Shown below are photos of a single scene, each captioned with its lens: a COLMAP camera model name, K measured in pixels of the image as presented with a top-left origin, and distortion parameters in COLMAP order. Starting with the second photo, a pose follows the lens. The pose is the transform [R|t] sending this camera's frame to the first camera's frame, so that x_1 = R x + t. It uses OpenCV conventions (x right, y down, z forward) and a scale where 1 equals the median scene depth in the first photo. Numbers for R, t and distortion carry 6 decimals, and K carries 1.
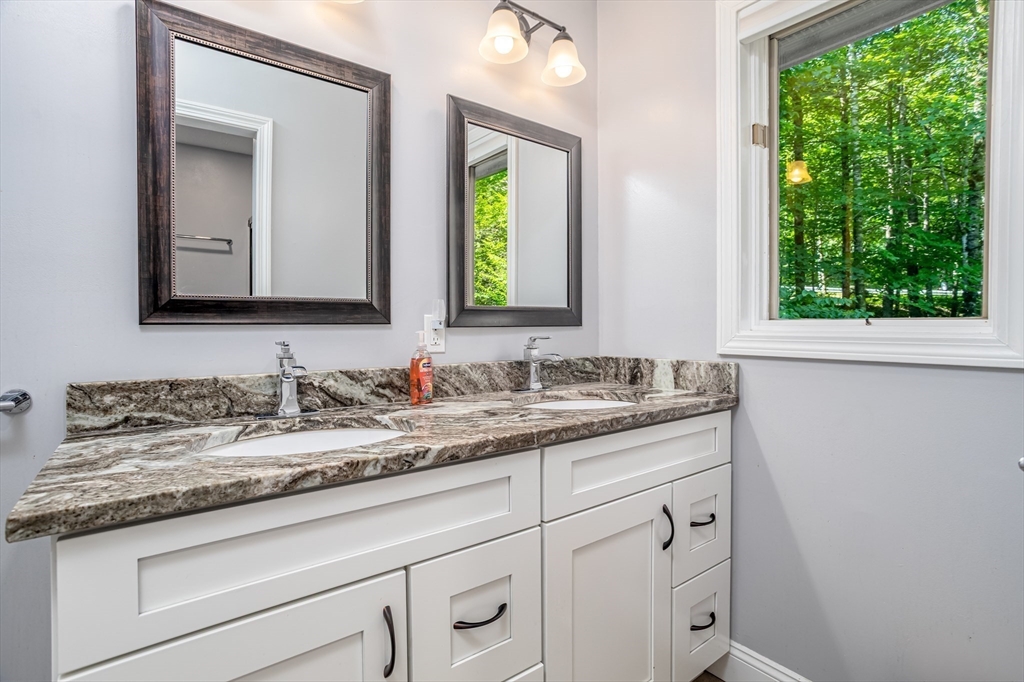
lens RADIAL K [[495.8, 0, 506.6], [0, 495.8, 329.5], [0, 0, 1]] dist [-0.001117, -0.000060]
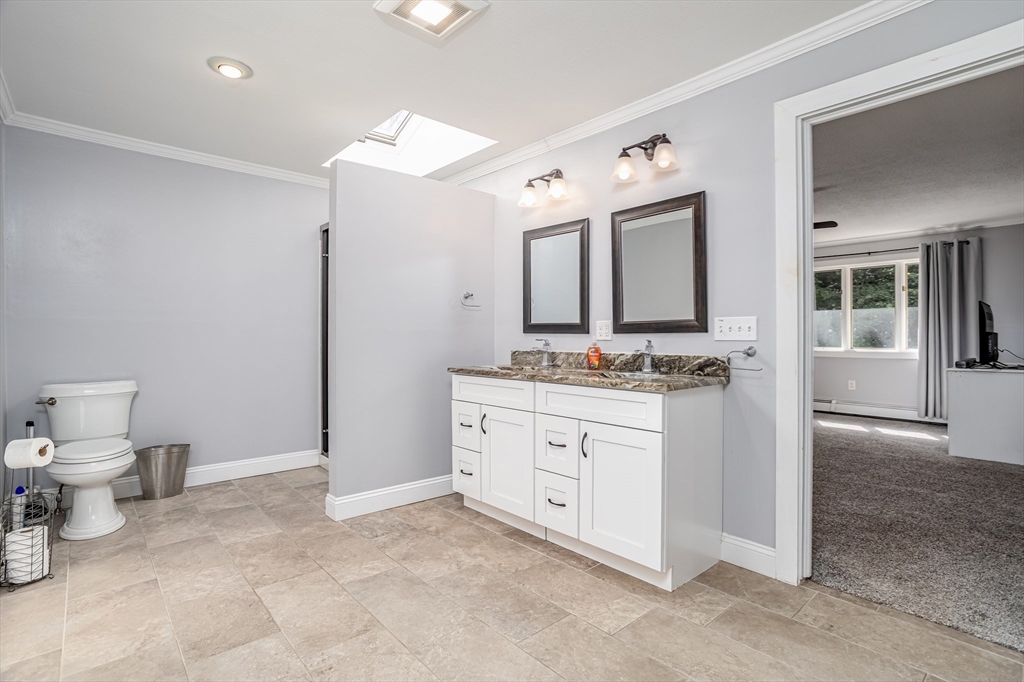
lens RADIAL K [[495.8, 0, 506.6], [0, 495.8, 329.5], [0, 0, 1]] dist [-0.001117, -0.000060]
pose [[0.070248, -0.014548, -0.997423, 2.044643], [-0.012042, 0.999808, -0.015431, 0.013531], [0.997457, 0.013095, 0.070059, 0.549836]]
